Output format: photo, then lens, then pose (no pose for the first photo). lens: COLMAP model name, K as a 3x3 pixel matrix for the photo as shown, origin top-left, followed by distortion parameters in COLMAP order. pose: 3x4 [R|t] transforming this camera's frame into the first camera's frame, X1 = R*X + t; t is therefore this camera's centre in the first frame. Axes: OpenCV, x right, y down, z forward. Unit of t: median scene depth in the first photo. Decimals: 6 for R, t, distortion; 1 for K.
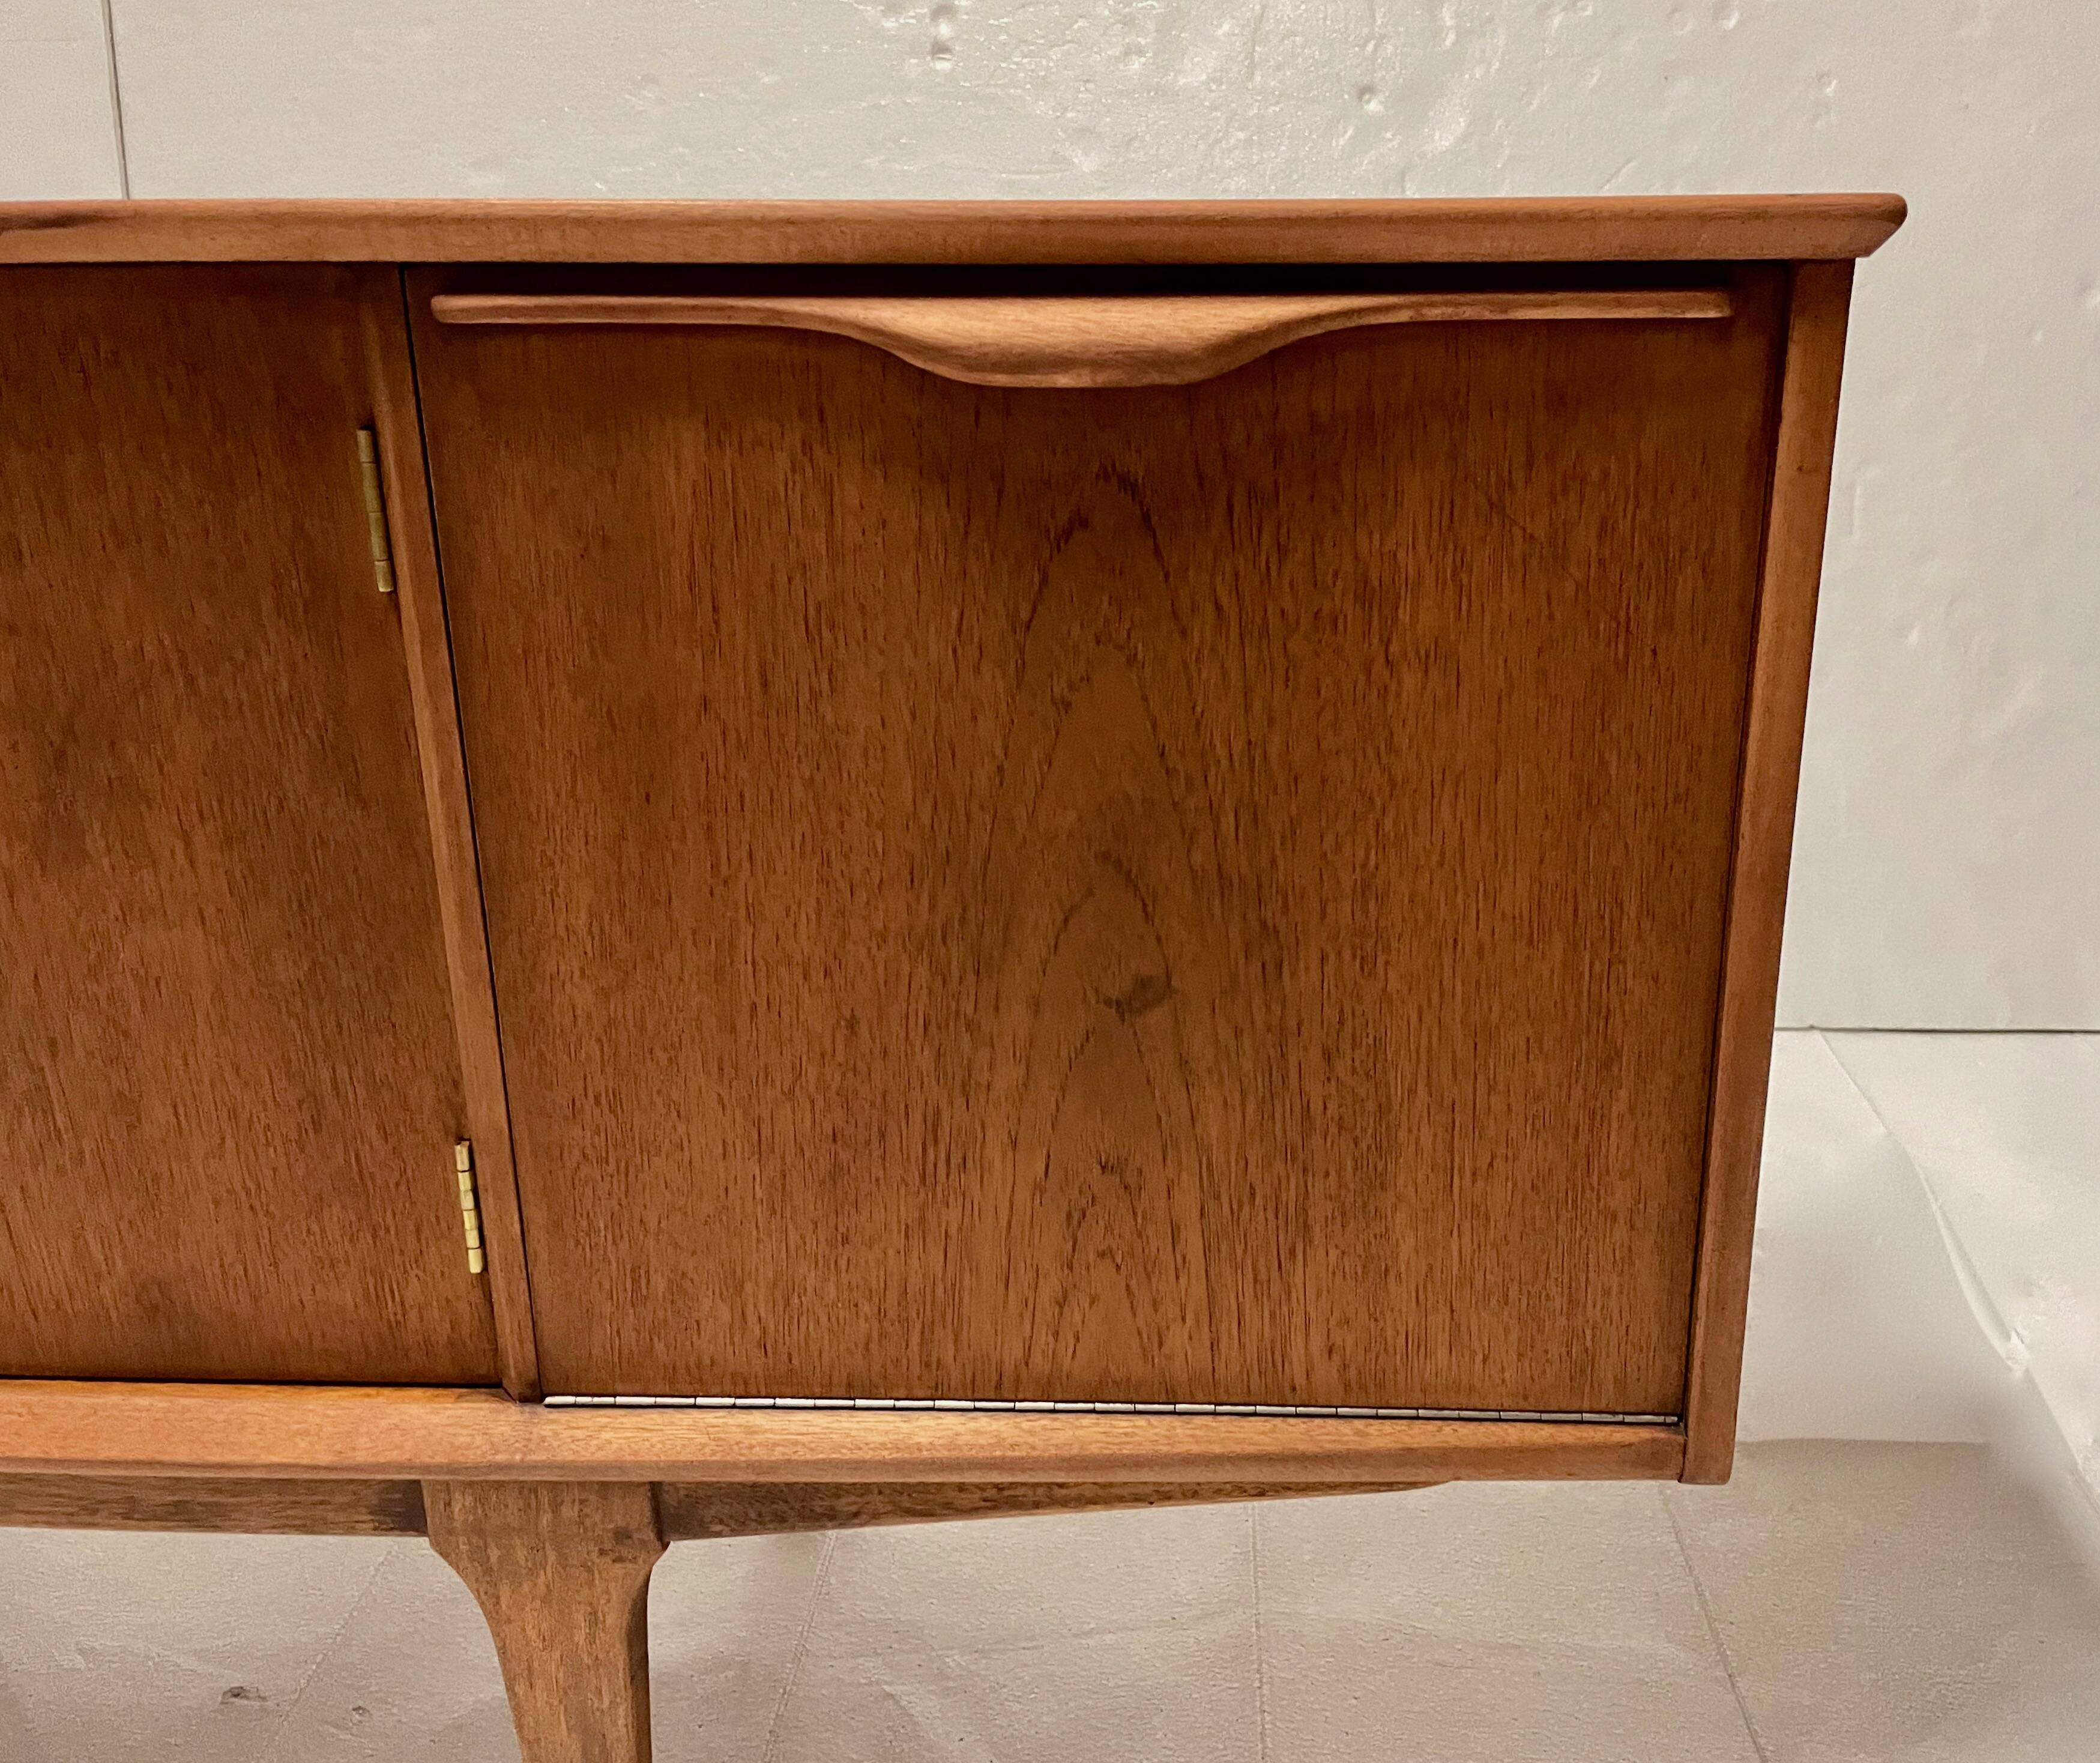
lens RADIAL K [[1970.0, 0, 1125.5], [0, 1970.0, 891.0], [0, 0, 1]] dist [0.069134, 0.000000]
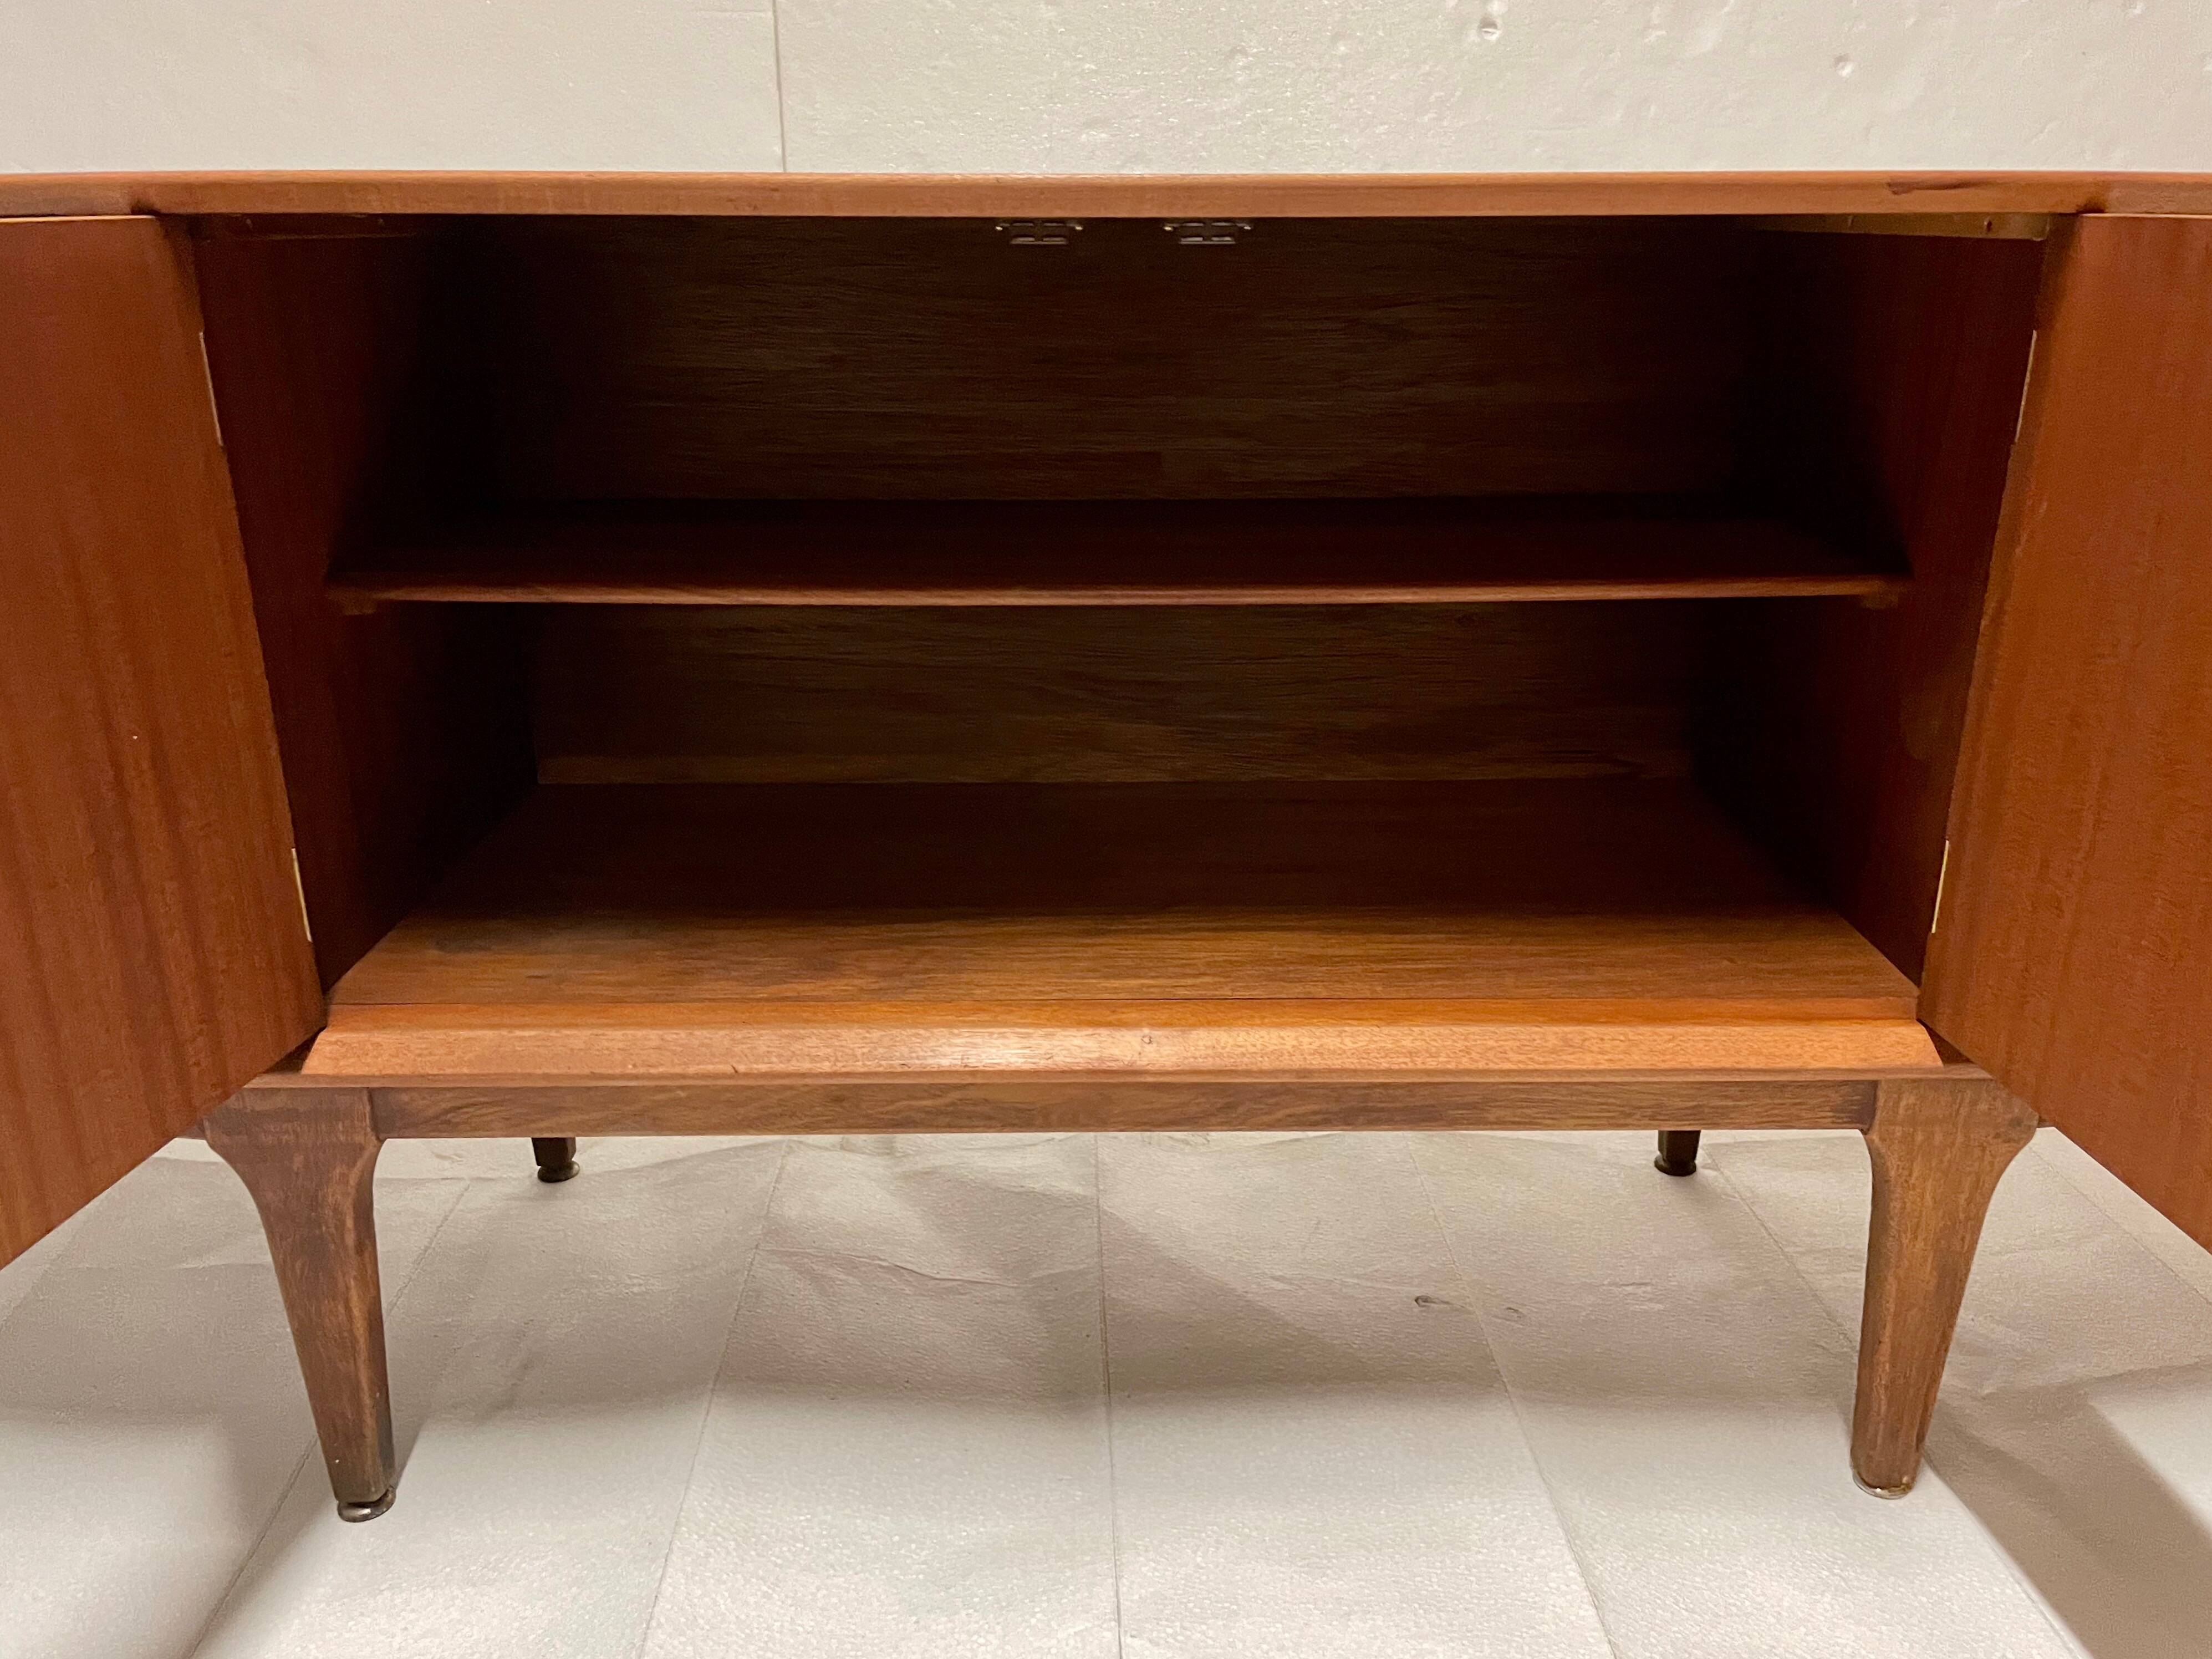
lens RADIAL K [[1851.7, 0, 1114.2], [0, 1851.7, 833.8], [0, 0, 1]] dist [0.029065, -0.039347]
pose [[0.998599, -0.016584, 0.050249, -1.072792], [0.015377, 0.999586, 0.024309, 0.087350], [-0.050632, -0.023502, 0.998441, -0.310514]]
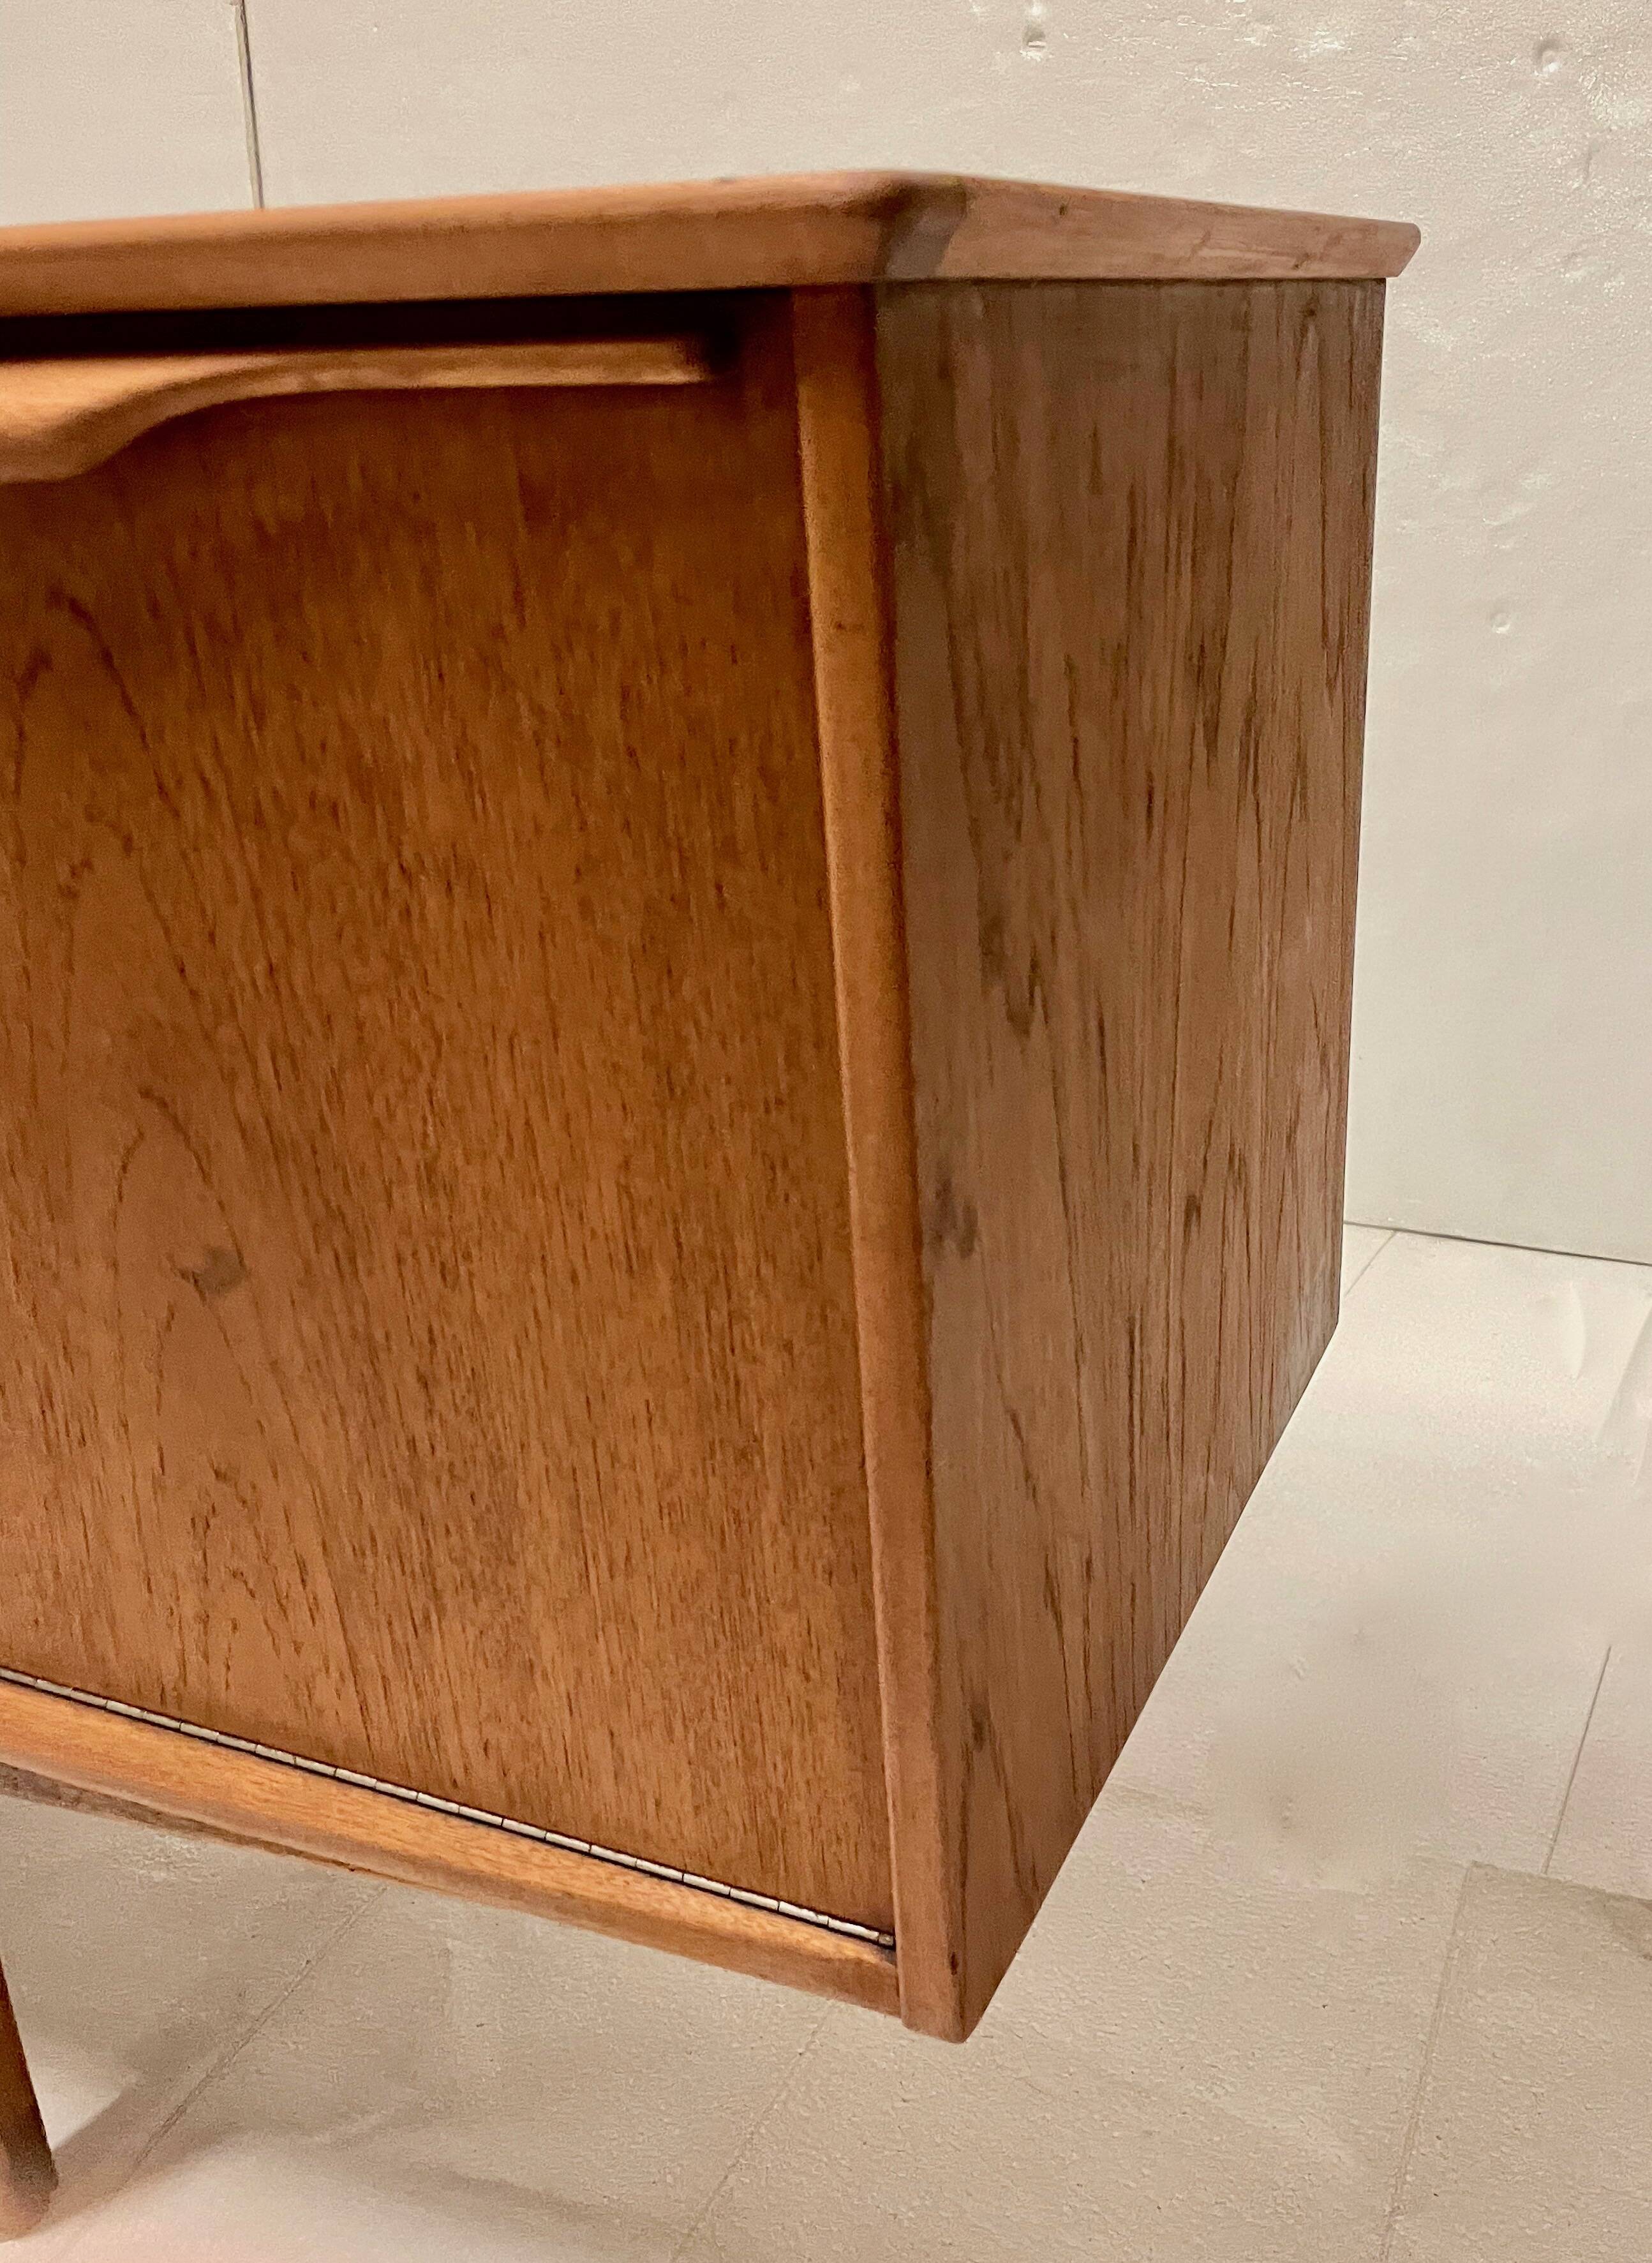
lens RADIAL K [[2073.7, 0, 842.4], [0, 2073.7, 1140.7], [0, 0, 1]] dist [0.050402, 0.000000]
pose [[0.927518, 0.113125, -0.356248, 0.527725], [-0.085216, 0.992000, 0.093139, -0.096675], [0.363934, -0.056030, 0.929738, 0.325046]]
